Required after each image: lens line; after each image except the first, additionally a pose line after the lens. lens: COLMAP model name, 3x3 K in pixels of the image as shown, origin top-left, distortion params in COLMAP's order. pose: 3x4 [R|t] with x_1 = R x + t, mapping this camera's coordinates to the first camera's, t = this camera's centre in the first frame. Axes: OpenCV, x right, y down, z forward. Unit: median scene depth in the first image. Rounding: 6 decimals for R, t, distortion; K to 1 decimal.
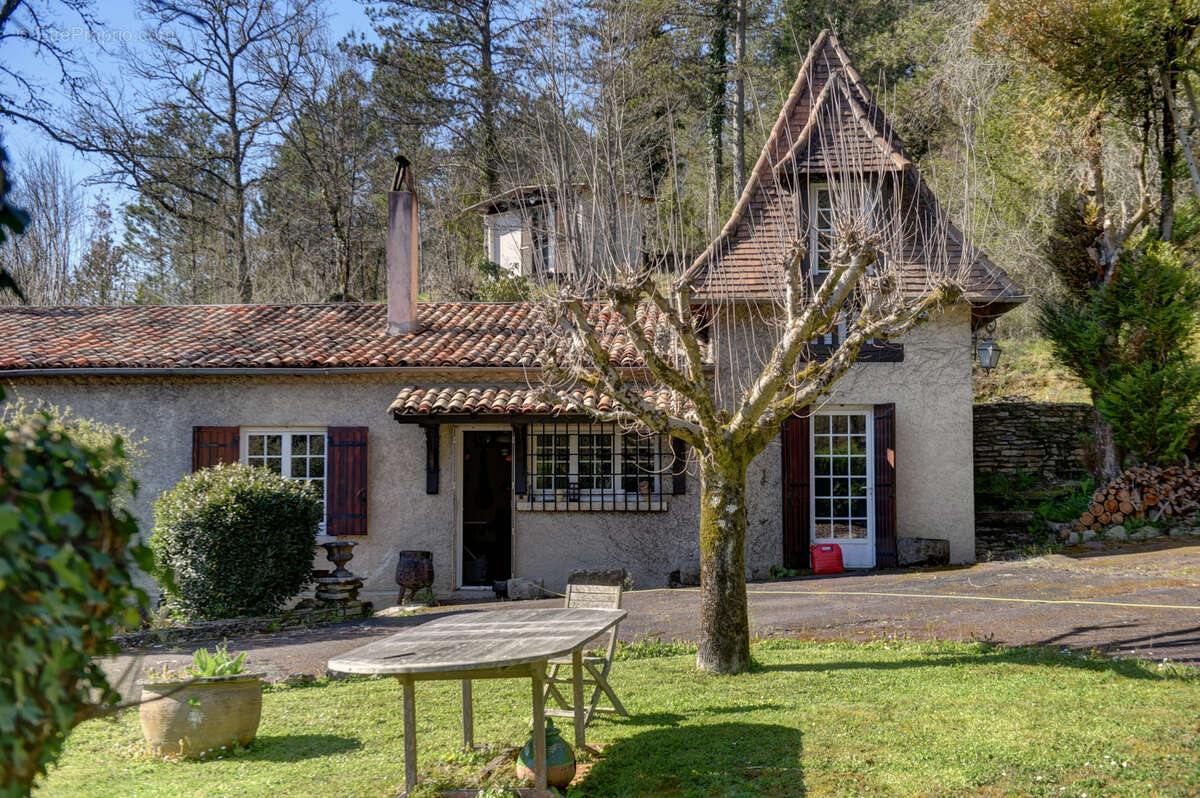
lens RADIAL K [[1466.4, 0, 617.6], [0, 1466.4, 398.3], [0, 0, 1]] dist [0.117471, 0.003690]
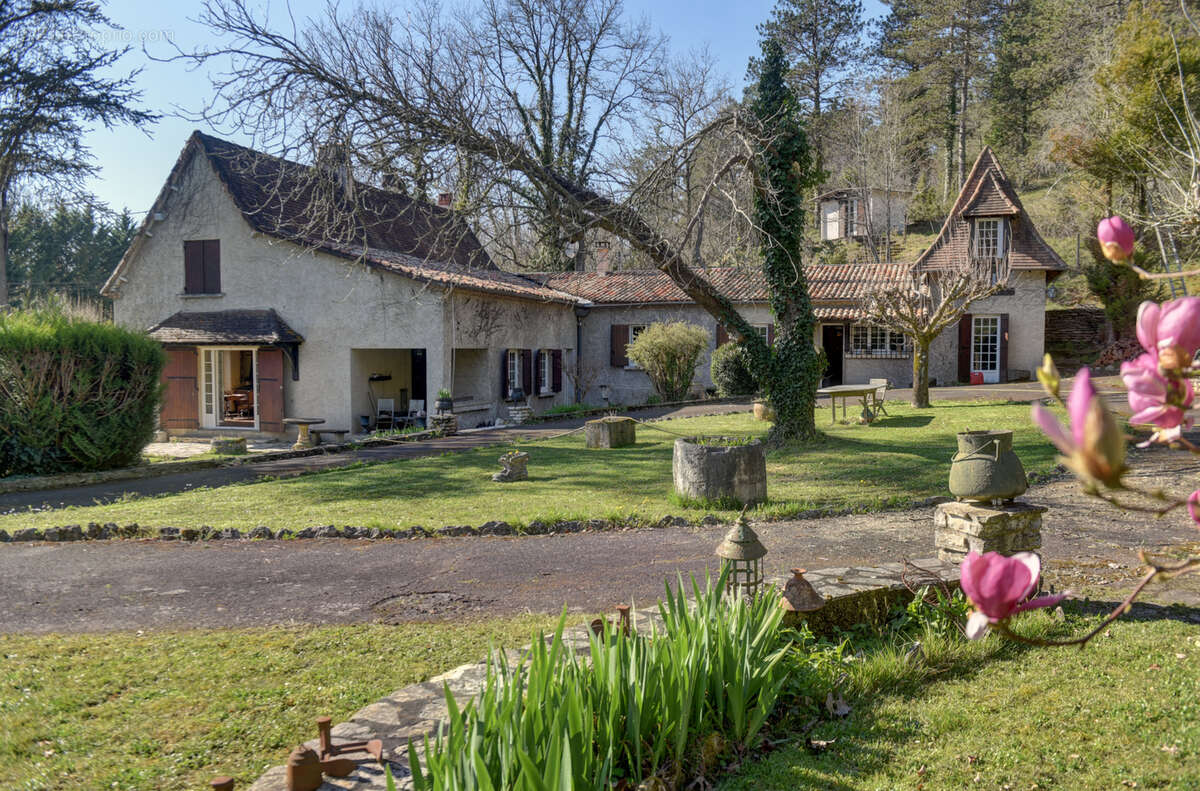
lens RADIAL K [[992.7, 0, 604.5], [0, 992.7, 391.9], [0, 0, 1]] dist [-0.003756, -0.010992]
pose [[0.960537, 0.014677, -0.277763, 0.006876], [0.015814, 0.994110, 0.107215, -0.051436], [0.277701, -0.107377, 0.954648, -0.705852]]
